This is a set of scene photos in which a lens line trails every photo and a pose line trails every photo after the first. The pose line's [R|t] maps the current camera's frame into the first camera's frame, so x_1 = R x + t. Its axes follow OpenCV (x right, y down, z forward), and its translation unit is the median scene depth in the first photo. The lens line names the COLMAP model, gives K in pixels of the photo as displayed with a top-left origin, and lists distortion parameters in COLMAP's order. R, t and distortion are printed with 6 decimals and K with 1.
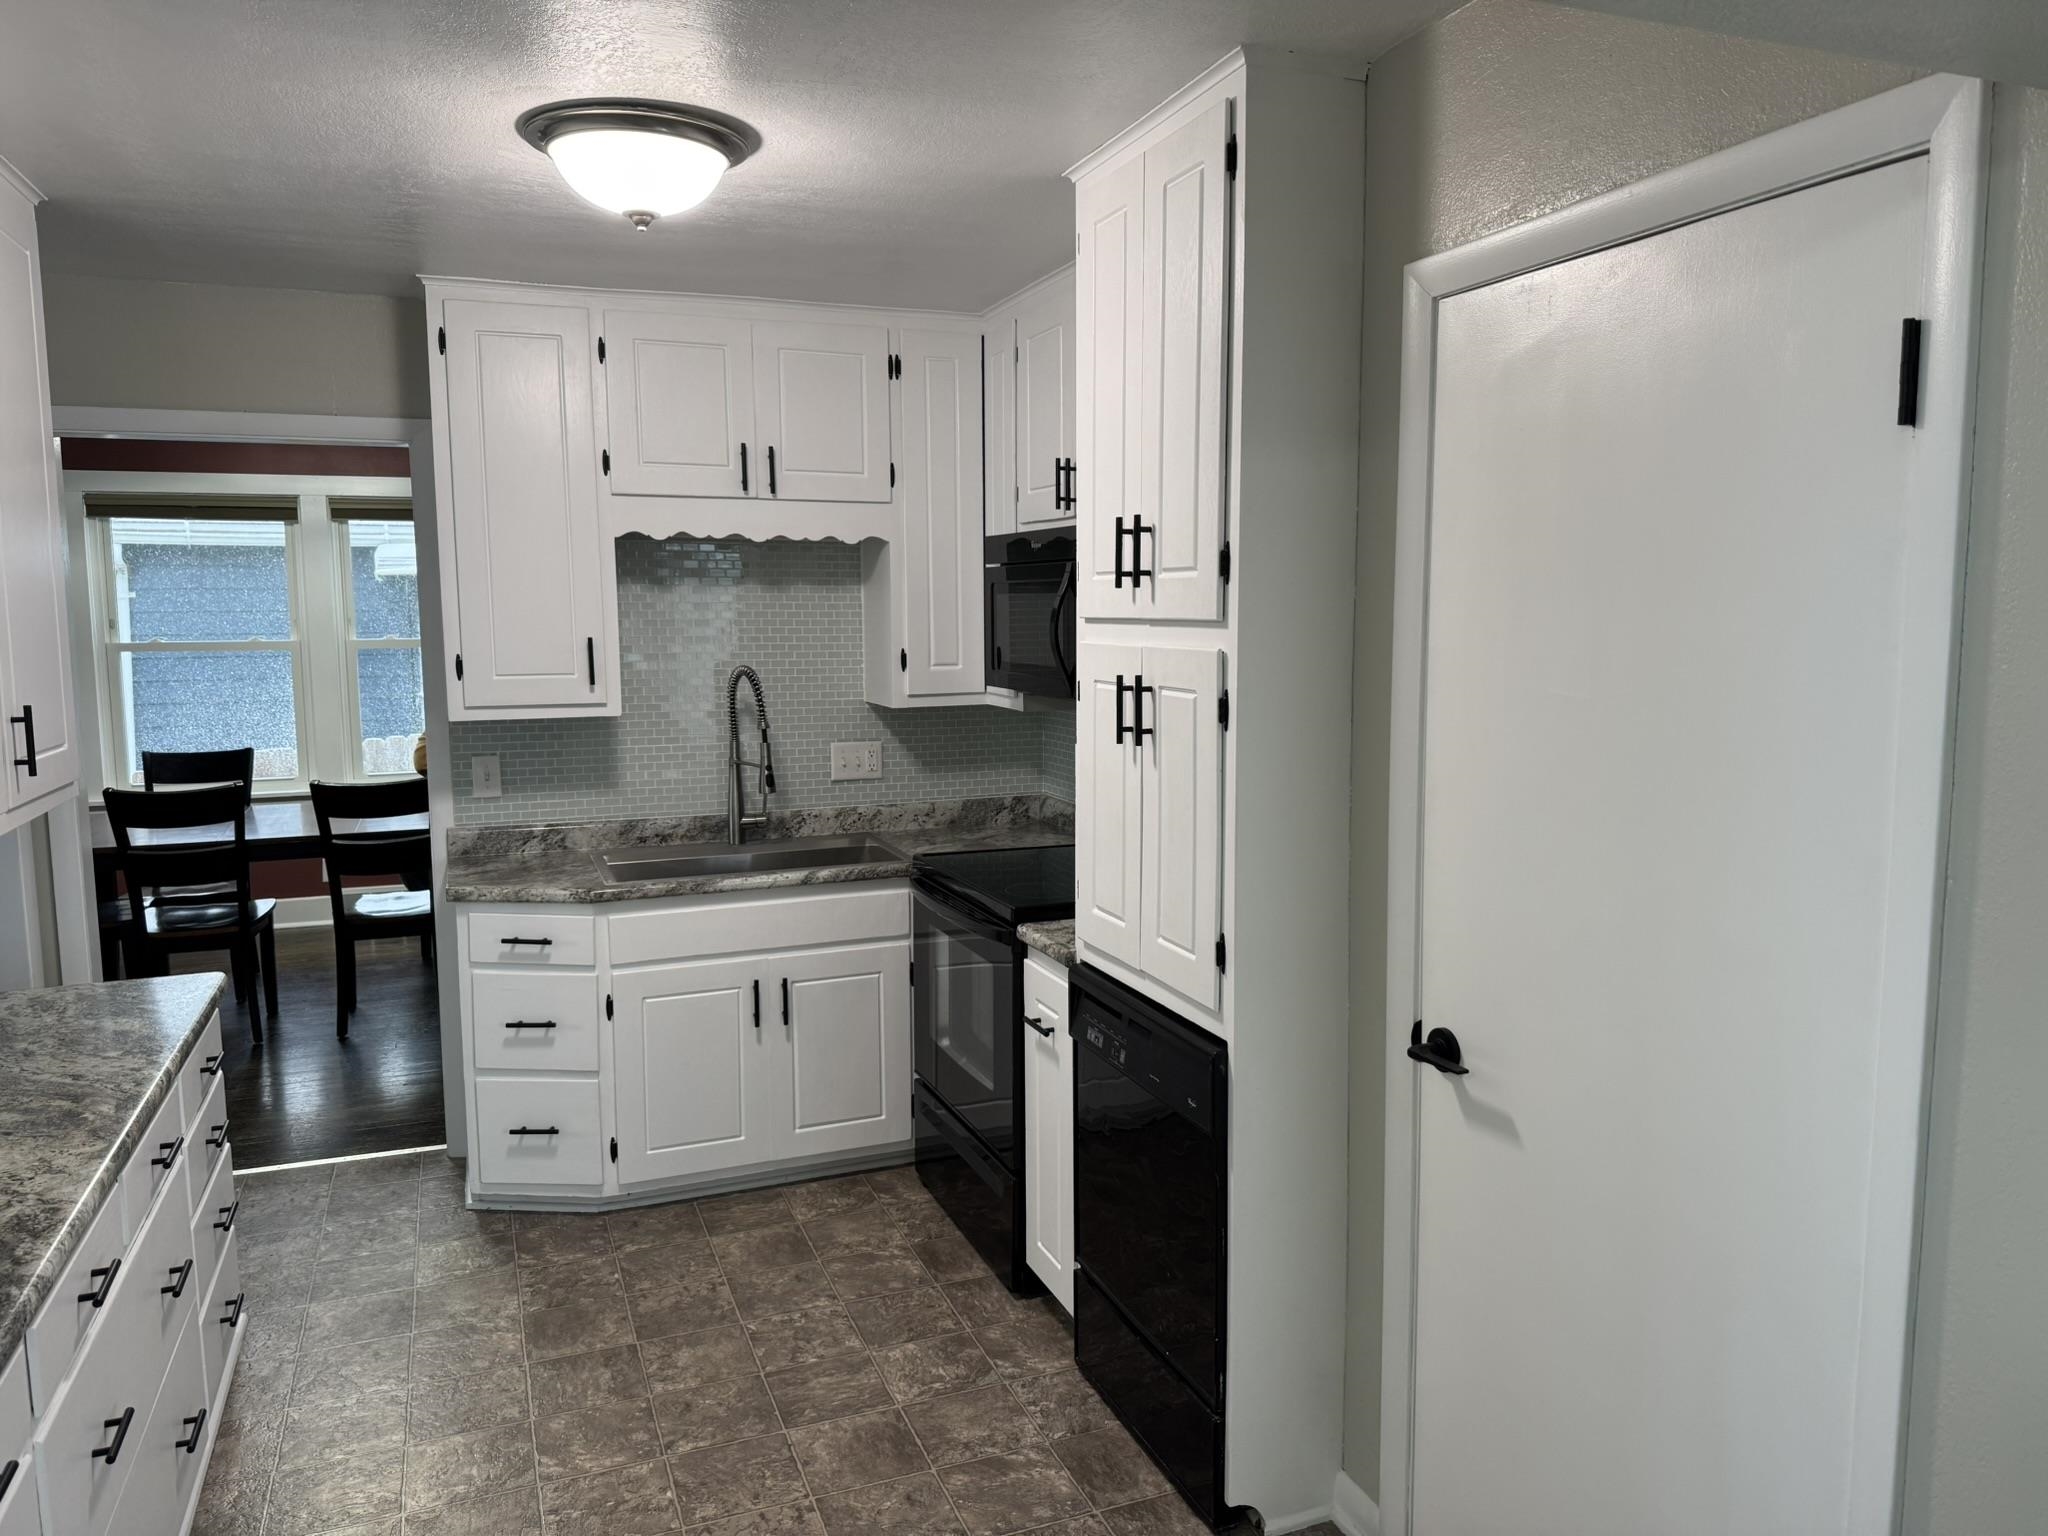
lens RADIAL K [[1431.2, 0, 1021.0], [0, 1431.2, 772.4], [0, 0, 1]] dist [0.076661, -0.073447]
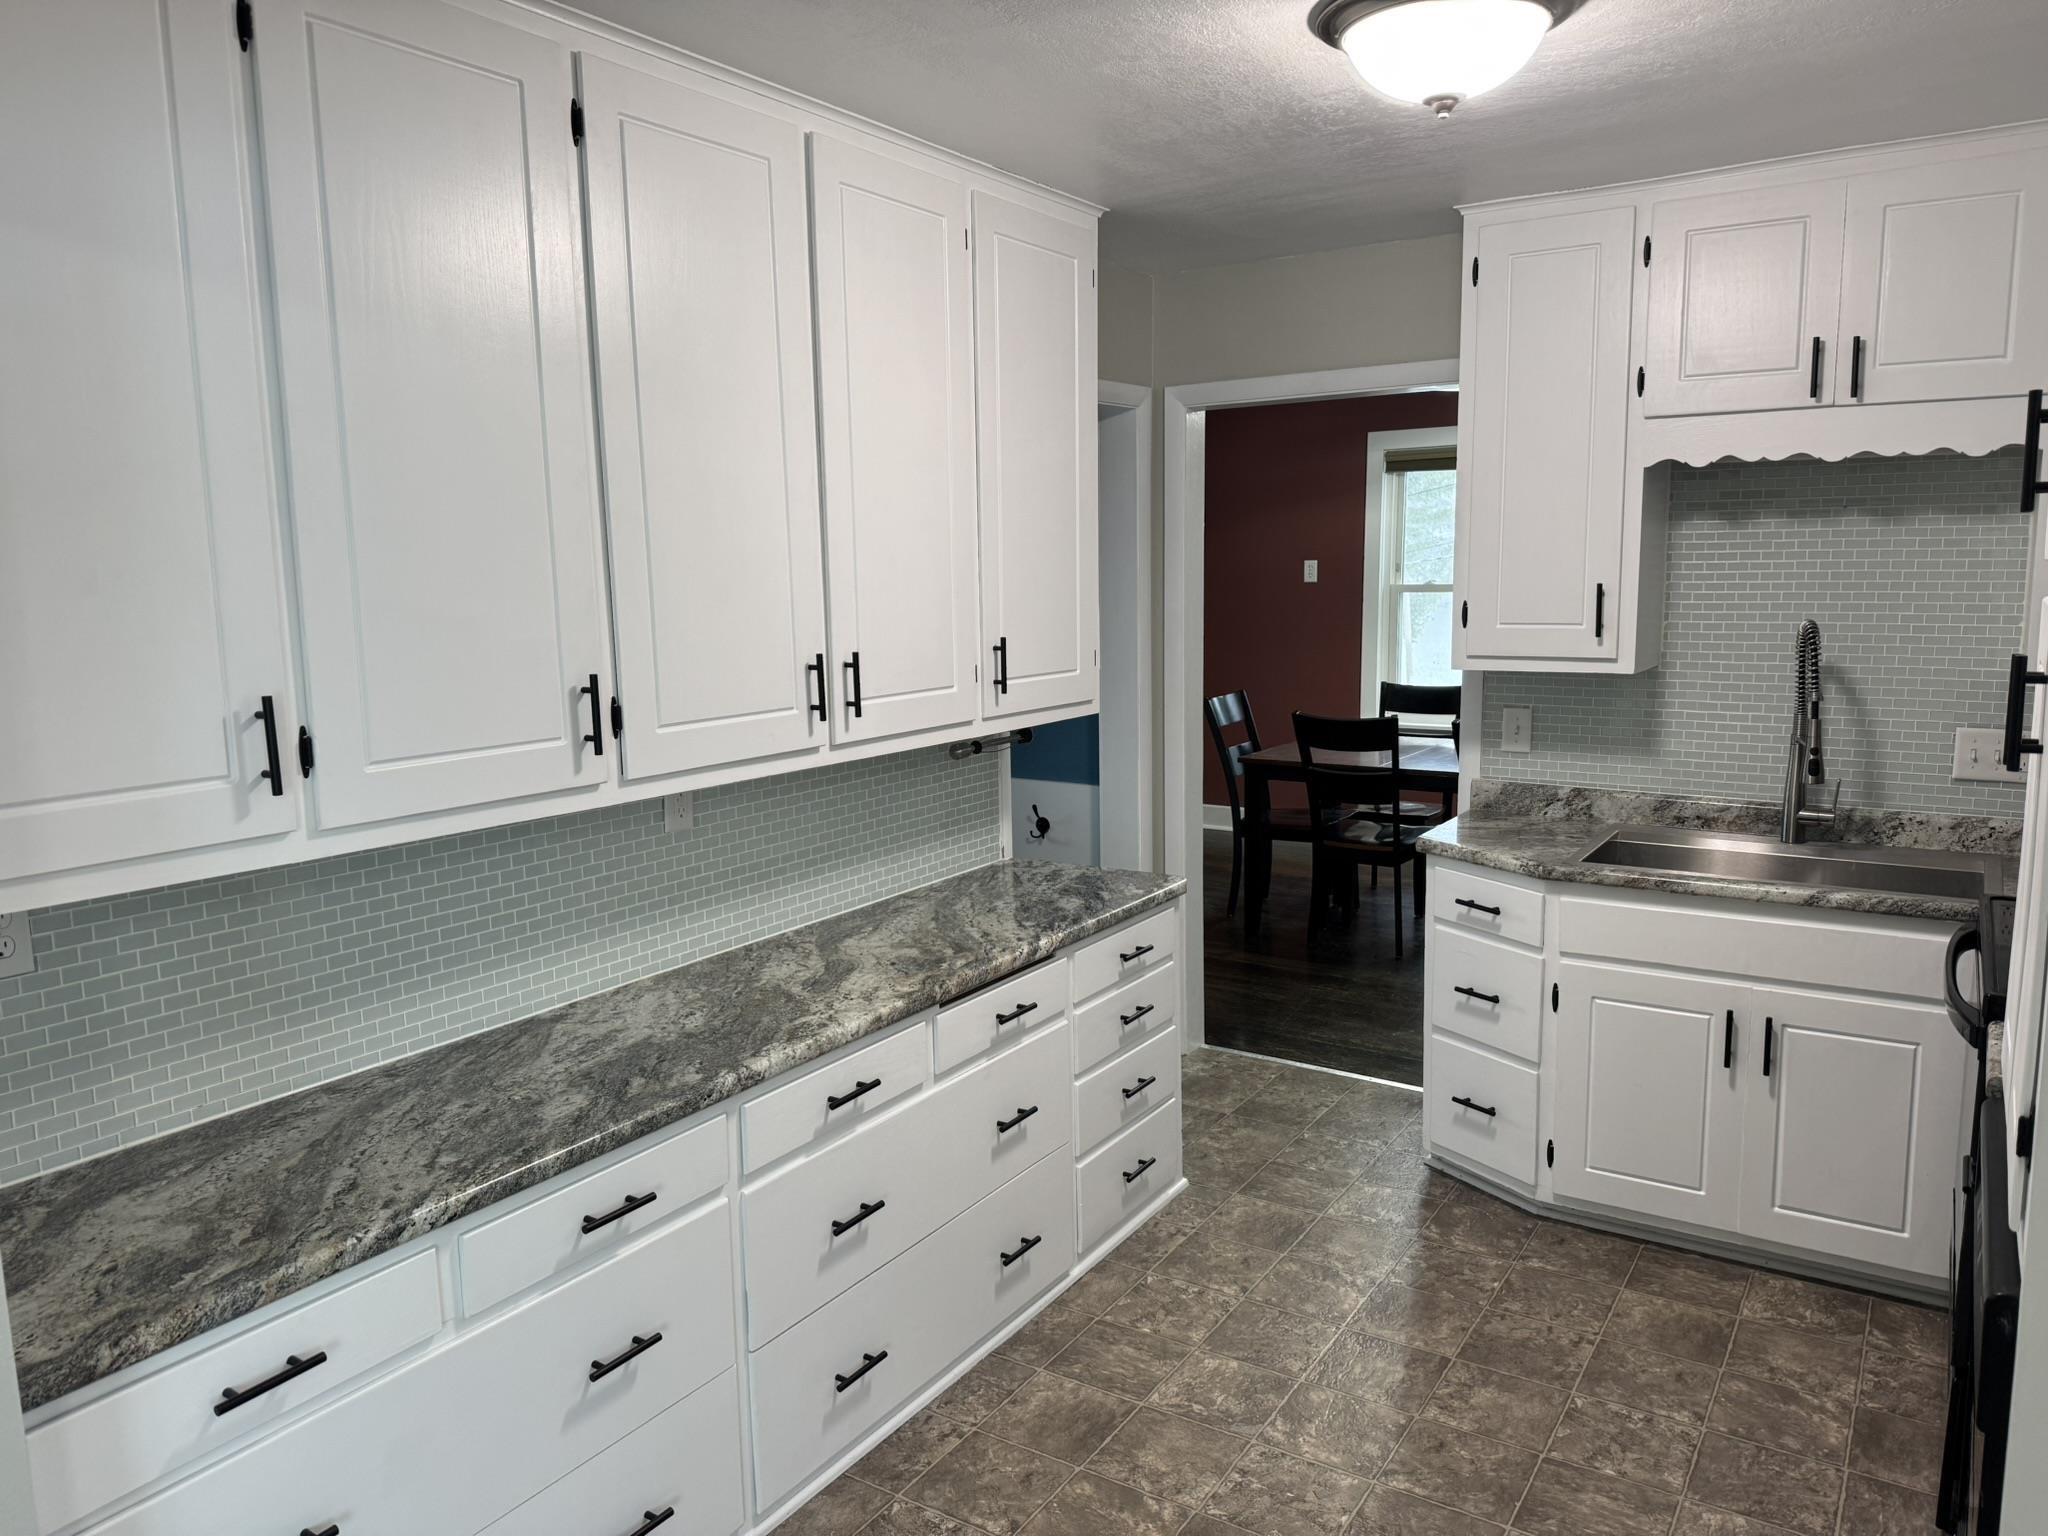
lens RADIAL K [[1442.6, 0, 1028.0], [0, 1442.6, 773.1], [0, 0, 1]] dist [0.061803, -0.076515]
pose [[0.587365, 0.117378, -0.800765, 0.225968], [-0.084663, 0.992910, 0.083443, -0.023043], [0.804882, 0.018783, 0.593138, 0.191316]]
